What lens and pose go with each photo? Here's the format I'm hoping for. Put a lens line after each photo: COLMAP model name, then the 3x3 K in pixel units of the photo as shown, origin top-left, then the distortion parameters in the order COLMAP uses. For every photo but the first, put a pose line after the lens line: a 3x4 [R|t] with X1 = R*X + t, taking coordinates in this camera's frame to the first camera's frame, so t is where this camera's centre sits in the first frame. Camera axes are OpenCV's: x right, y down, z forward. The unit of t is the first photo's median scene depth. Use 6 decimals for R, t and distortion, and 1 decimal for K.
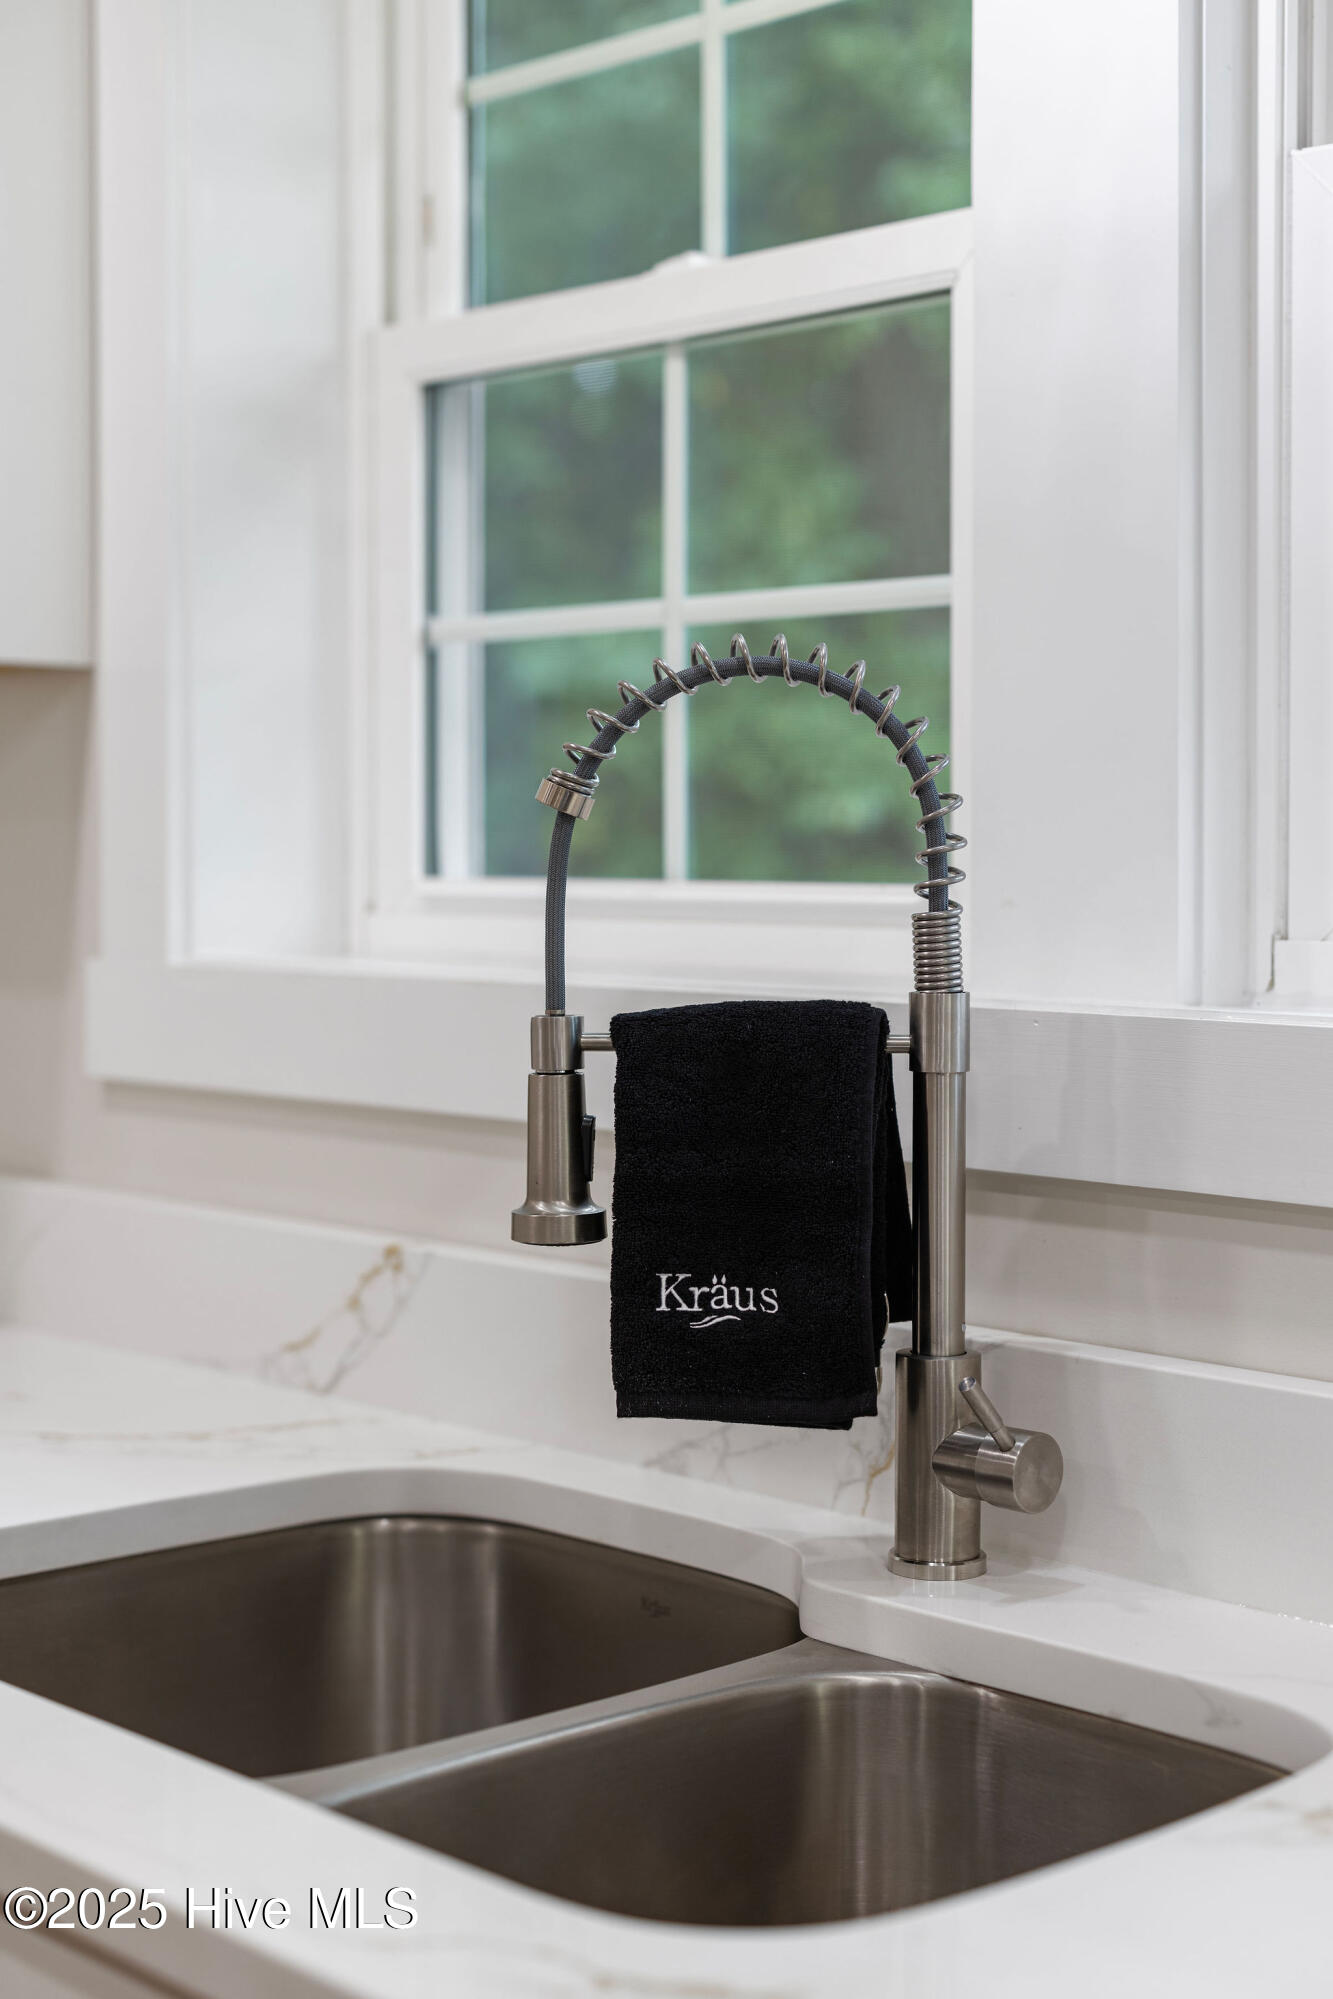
lens RADIAL K [[2999.4, 0, 676.5], [0, 2999.4, 992.5], [0, 0, 1]] dist [0.003104, 0.000000]
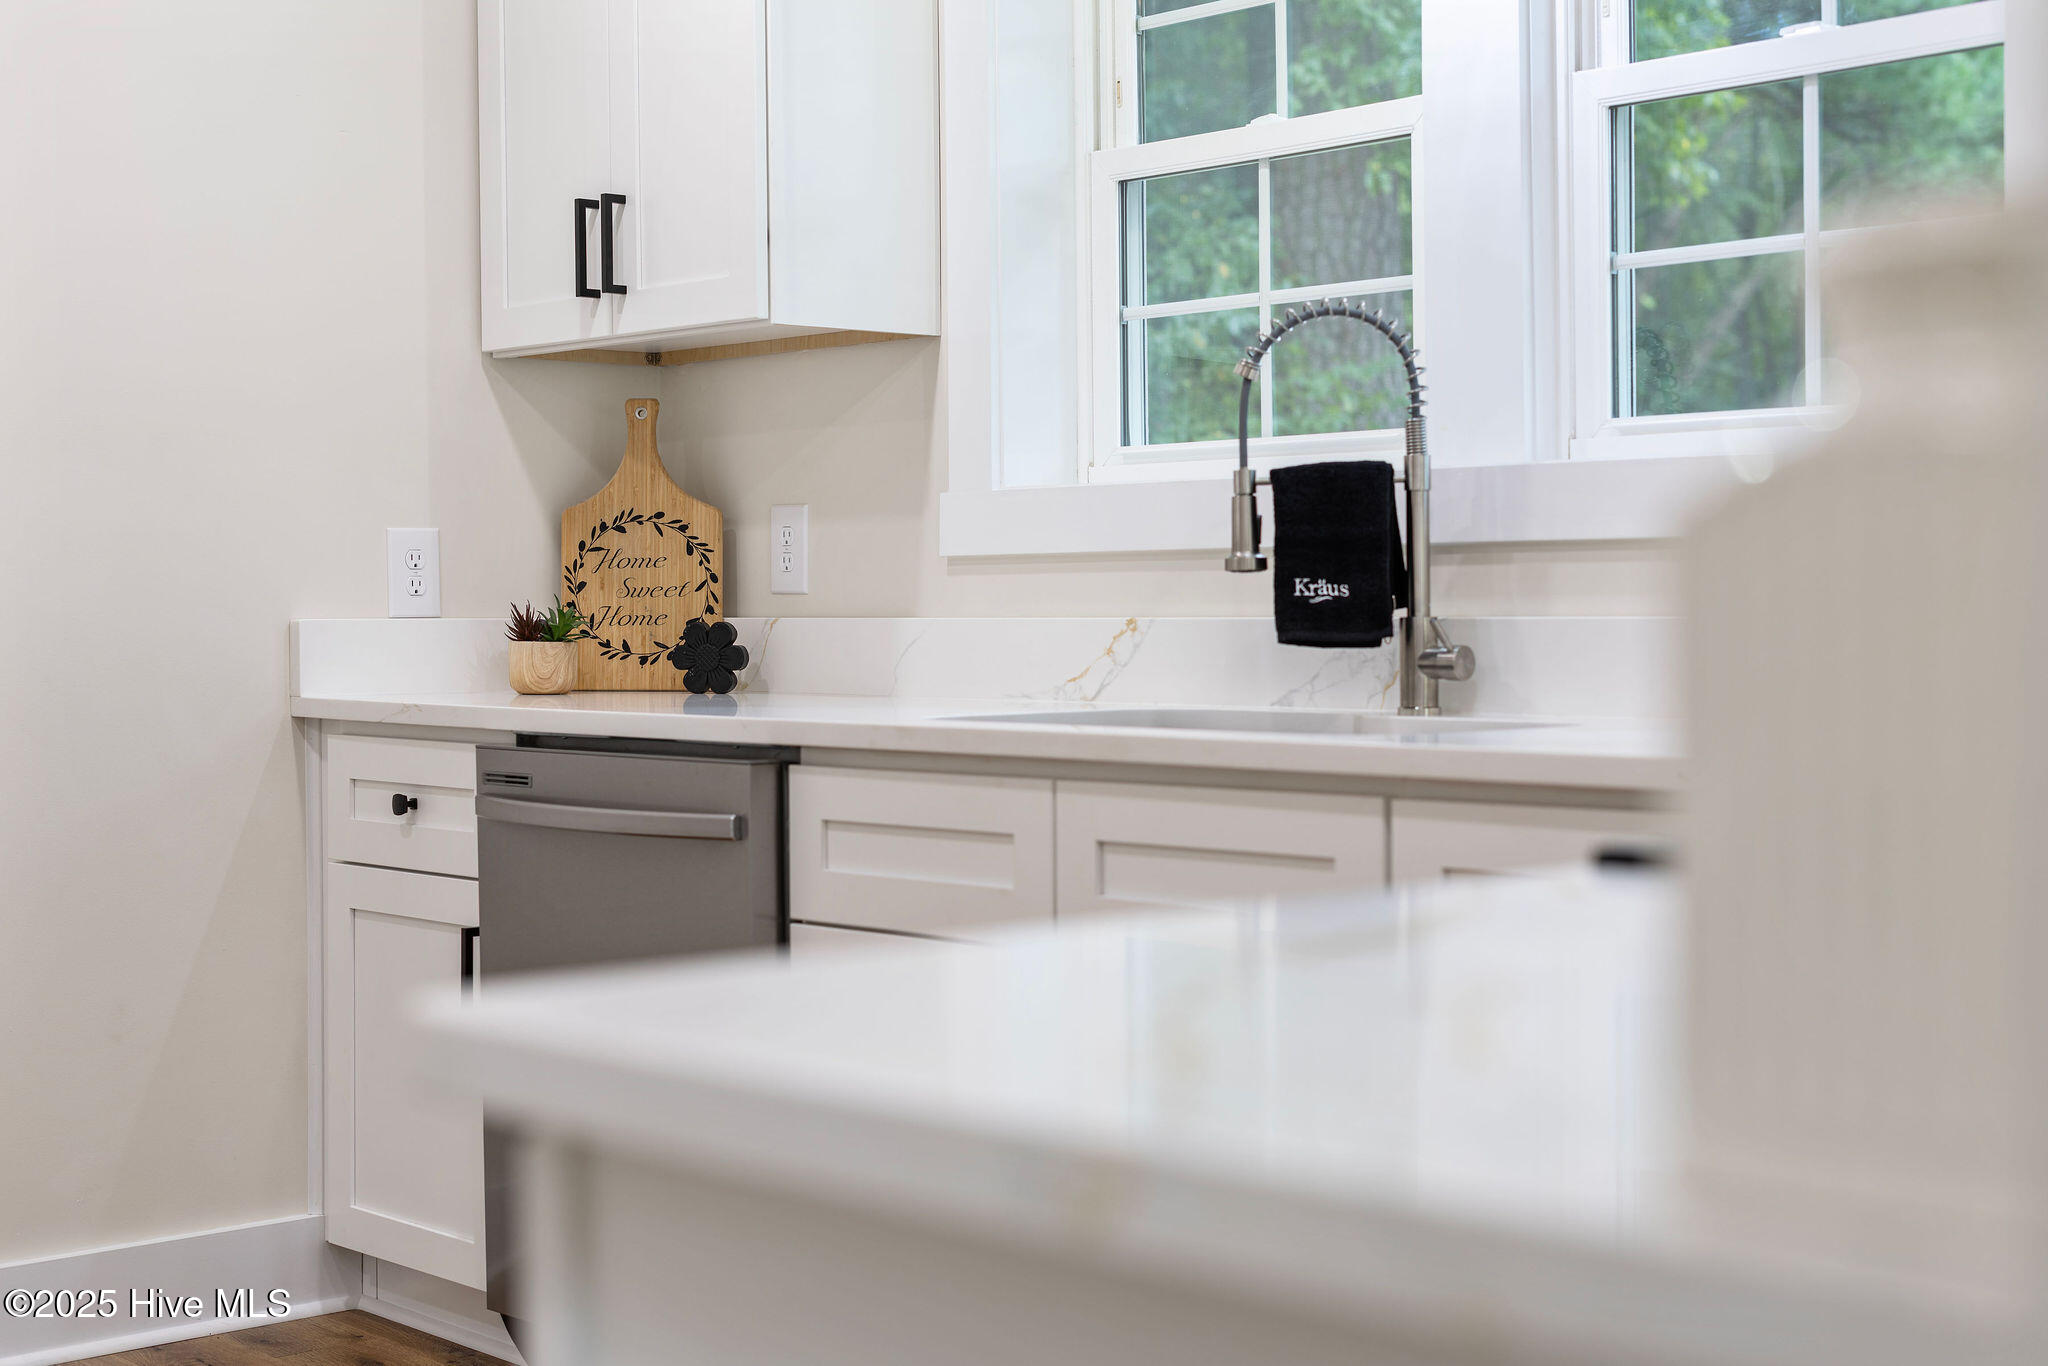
lens RADIAL K [[3072.9, 0, 1015.2], [0, 3072.9, 688.5], [0, 0, 1]] dist [0.003104, 0.000000]
pose [[0.999863, -0.011657, -0.011722, -0.185382], [0.011388, 0.999676, -0.022771, 0.220183], [0.011984, 0.022634, 0.999672, -1.279931]]
